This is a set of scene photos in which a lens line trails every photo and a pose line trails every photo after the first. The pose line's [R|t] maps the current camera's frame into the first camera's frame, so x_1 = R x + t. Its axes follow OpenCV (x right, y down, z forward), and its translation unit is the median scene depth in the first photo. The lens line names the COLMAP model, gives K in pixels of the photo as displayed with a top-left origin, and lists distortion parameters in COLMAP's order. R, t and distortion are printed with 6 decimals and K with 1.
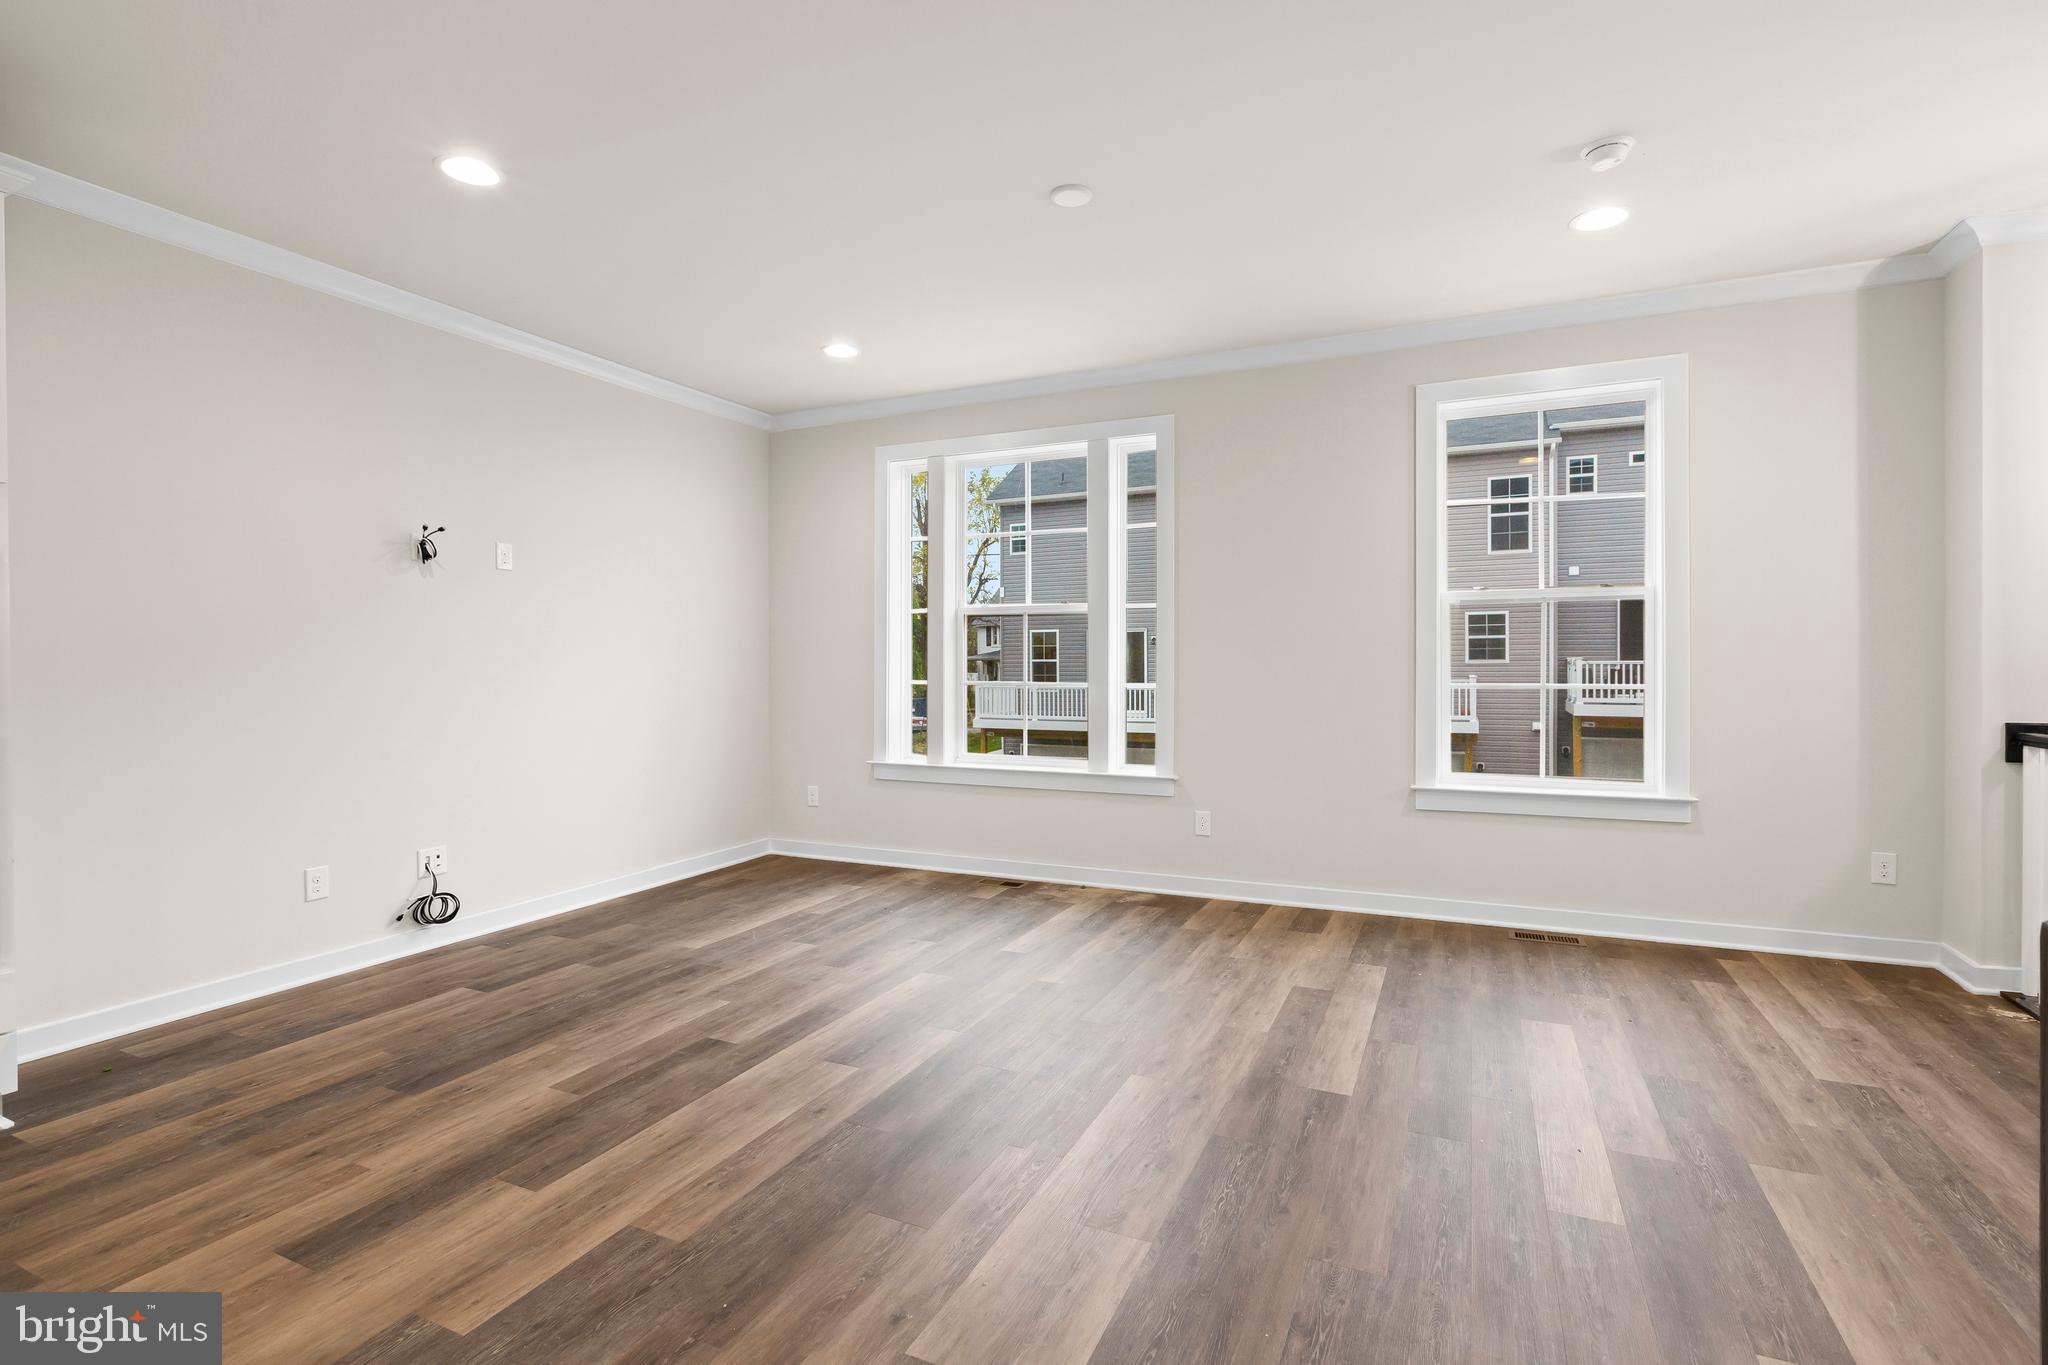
lens RADIAL K [[939.3, 0, 1036.2], [0, 939.3, 675.1], [0, 0, 1]] dist [-0.003664, -0.000307]
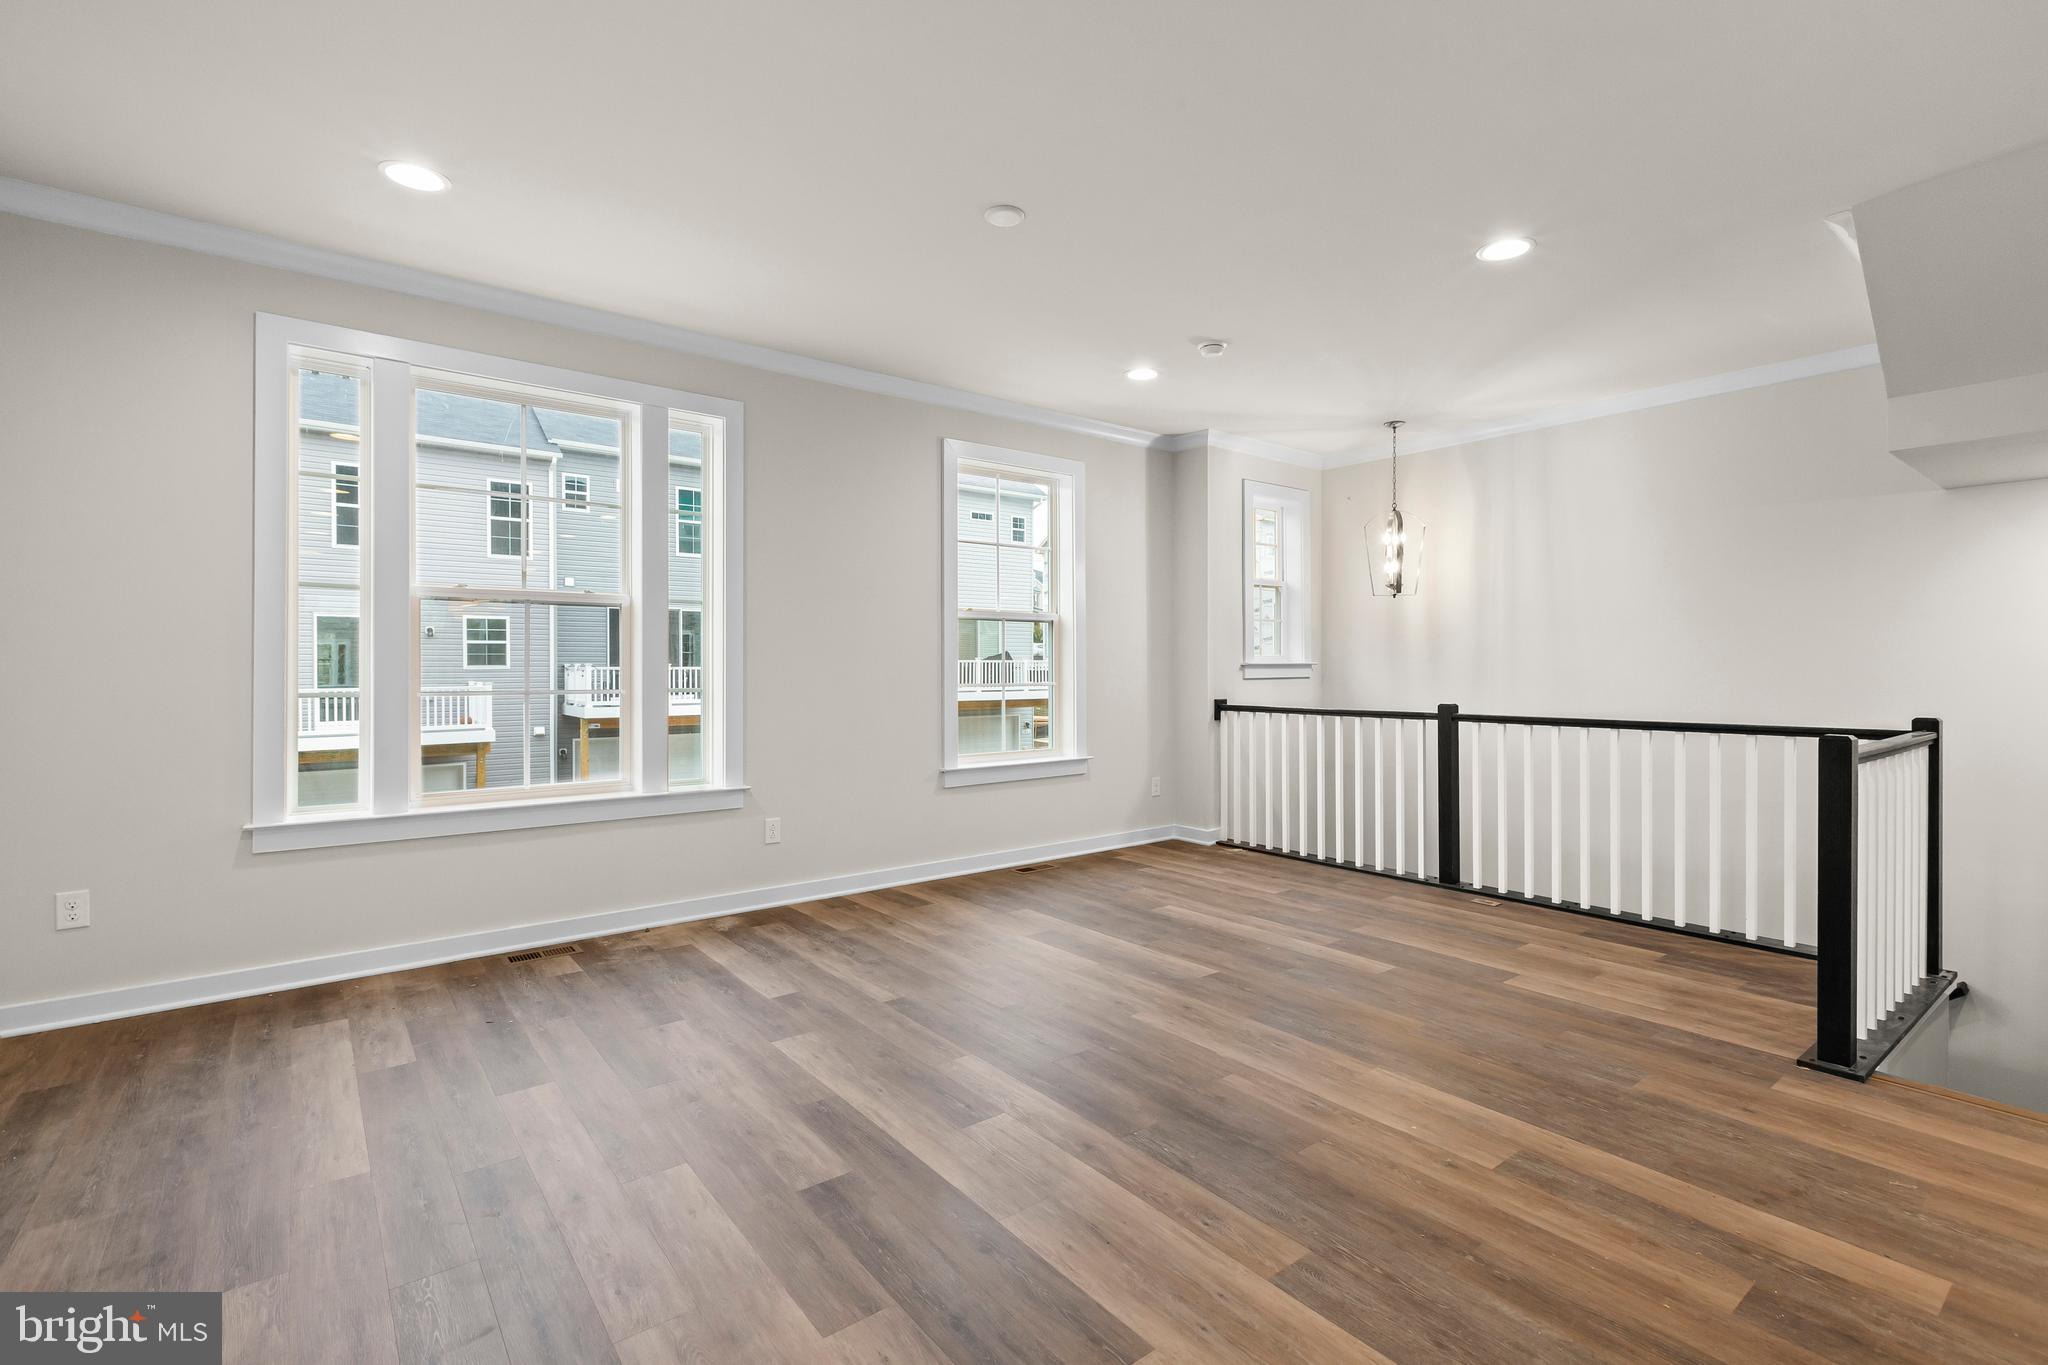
lens RADIAL K [[927.0, 0, 1019.4], [0, 927.0, 672.9], [0, 0, 1]] dist [0.003003, 0.000223]
pose [[0.463841, -0.000974, 0.885918, -0.885437], [0.009328, 0.999949, -0.003785, 0.000500], [-0.885869, 0.010019, 0.463827, 0.521887]]
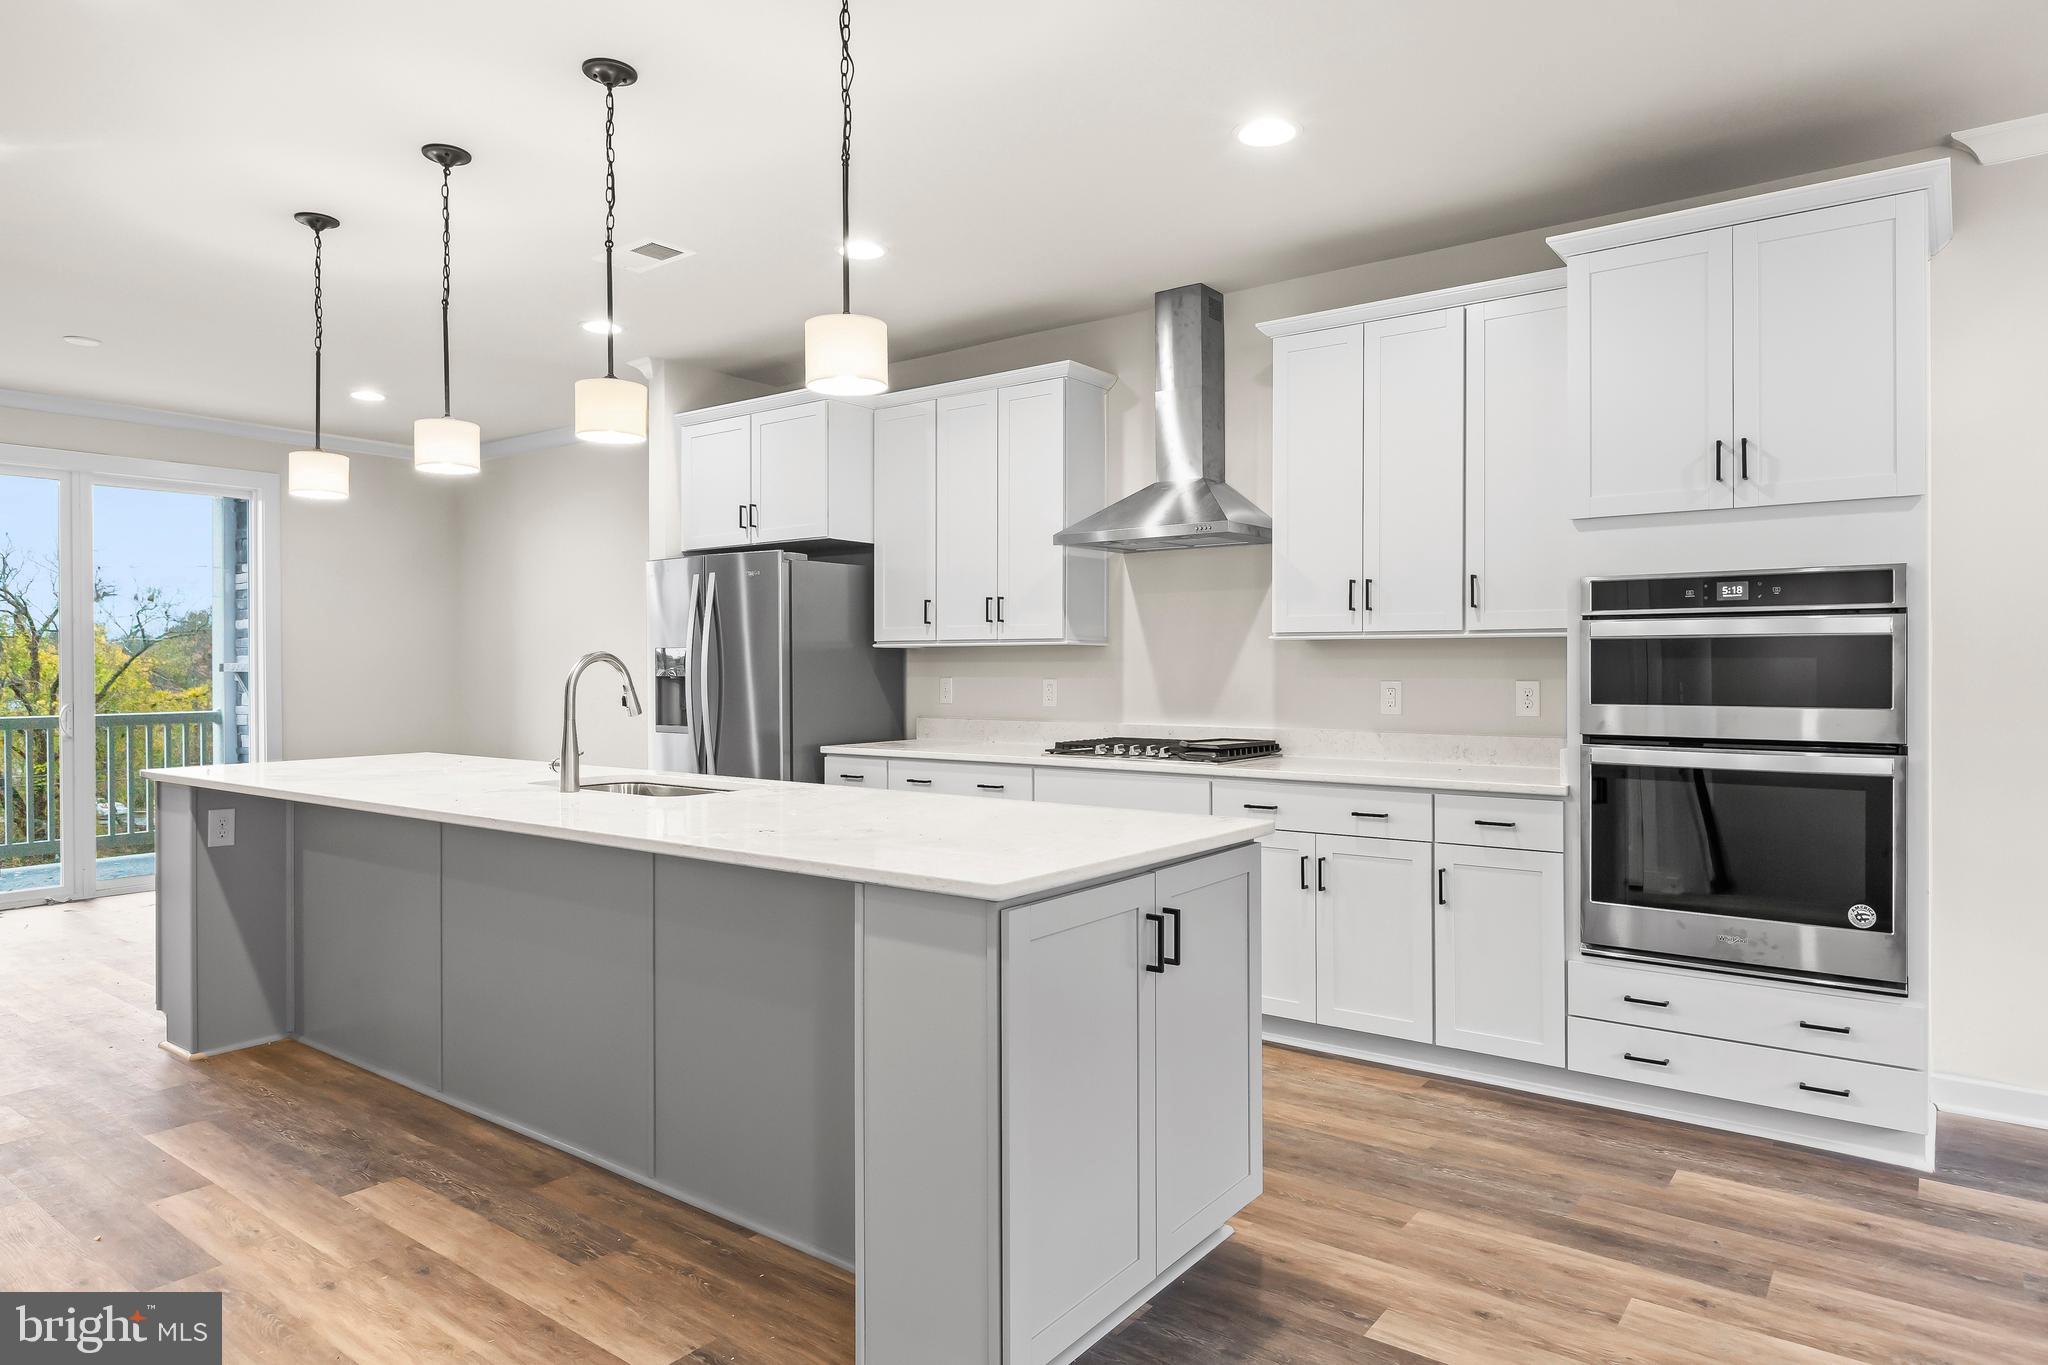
lens RADIAL K [[1211.9, 0, 1028.7], [0, 1211.9, 668.5], [0, 0, 1]] dist [-0.001002, -0.002363]
pose [[-0.206310, 0.008657, -0.978448, 0.231376], [-0.007647, 0.999916, 0.010460, -0.025849], [0.978457, 0.009641, -0.206226, 0.289907]]
